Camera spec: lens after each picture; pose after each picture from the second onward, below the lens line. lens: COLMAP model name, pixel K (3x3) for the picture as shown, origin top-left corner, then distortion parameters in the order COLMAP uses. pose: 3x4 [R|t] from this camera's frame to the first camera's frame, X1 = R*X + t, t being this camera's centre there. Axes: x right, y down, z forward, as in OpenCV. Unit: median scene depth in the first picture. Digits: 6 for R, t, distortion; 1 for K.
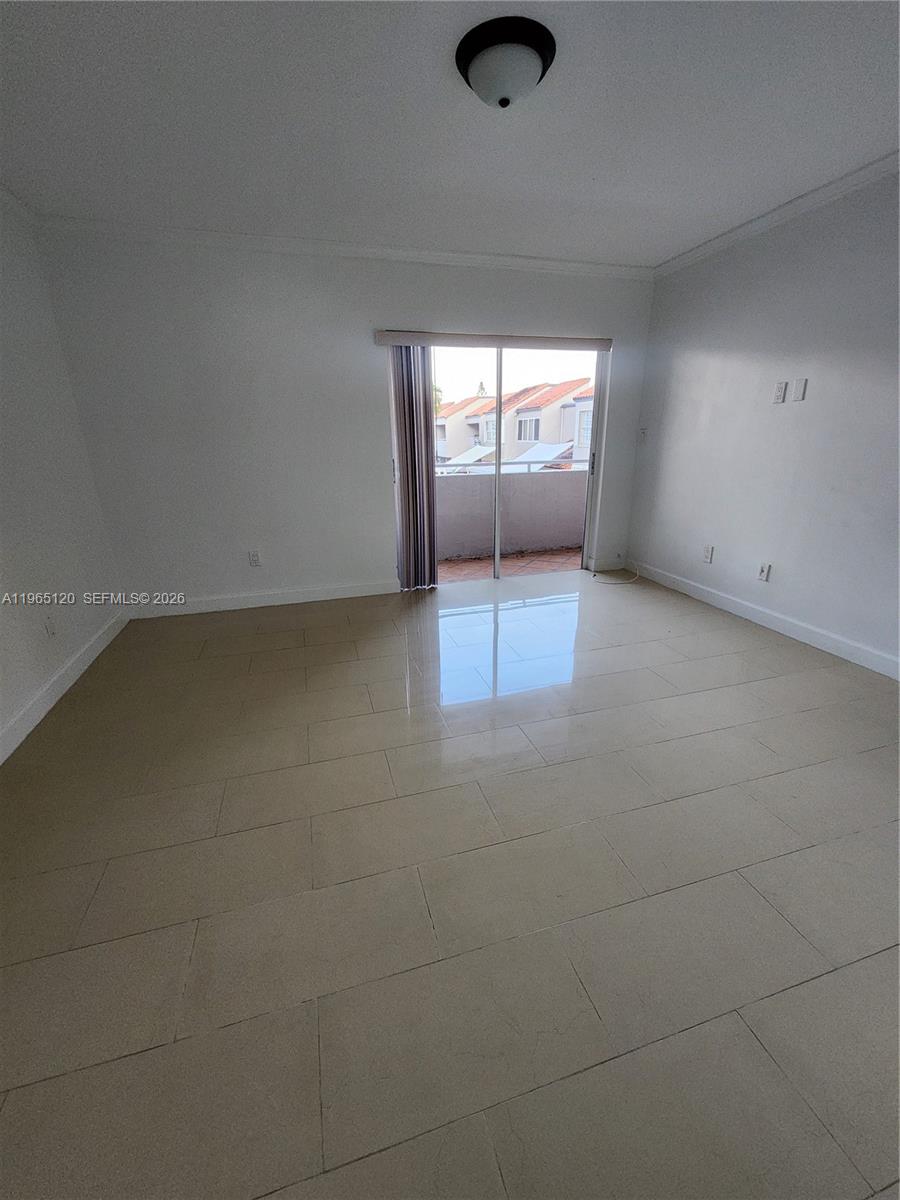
lens RADIAL K [[494.0, 0, 452.7], [0, 494.0, 603.5], [0, 0, 1]] dist [-0.001460, -0.000604]
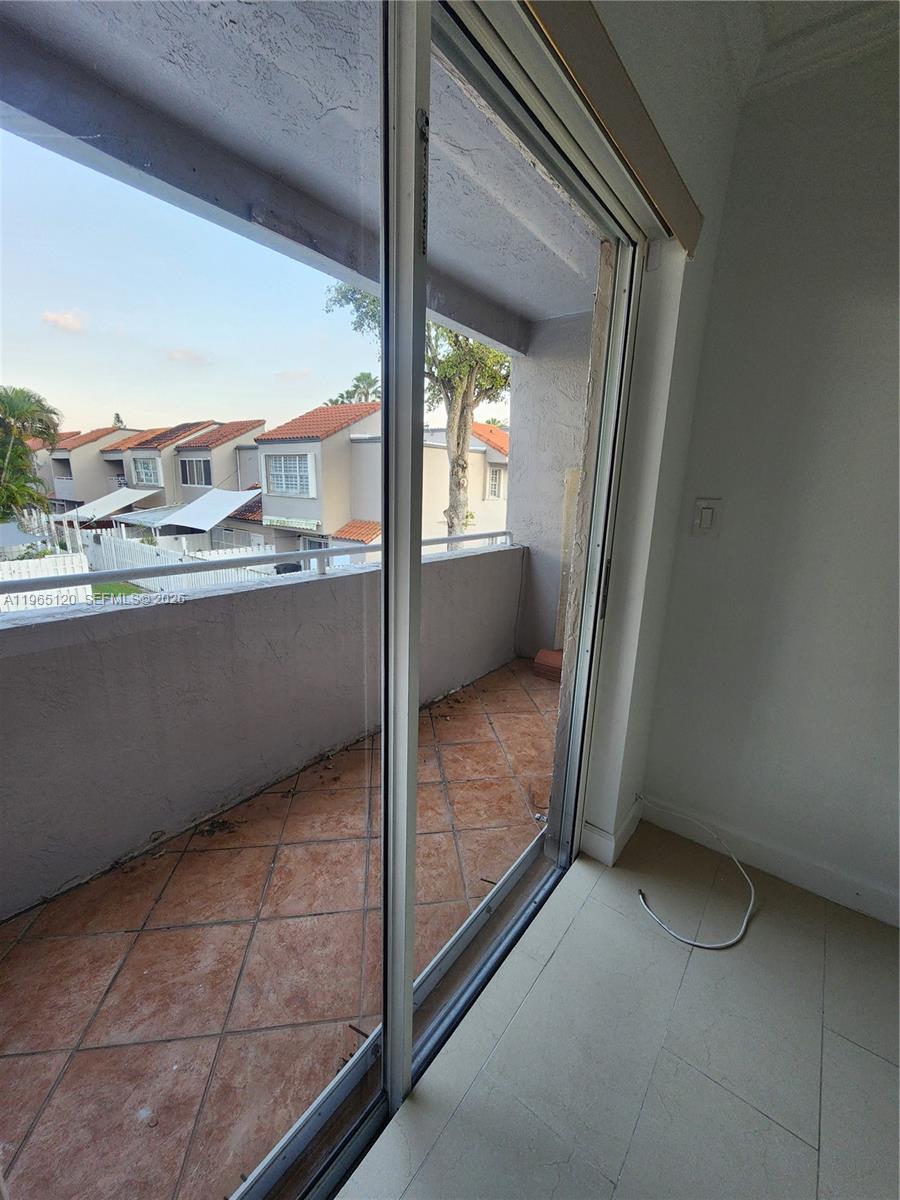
lens RADIAL K [[494.0, 0, 452.7], [0, 494.0, 603.5], [0, 0, 1]] dist [-0.001460, -0.000604]
pose [[0.807613, -0.093568, 0.582242, -0.001144], [0.144327, 0.988667, -0.041310, -0.039875], [-0.571779, 0.117396, 0.811965, 0.113317]]
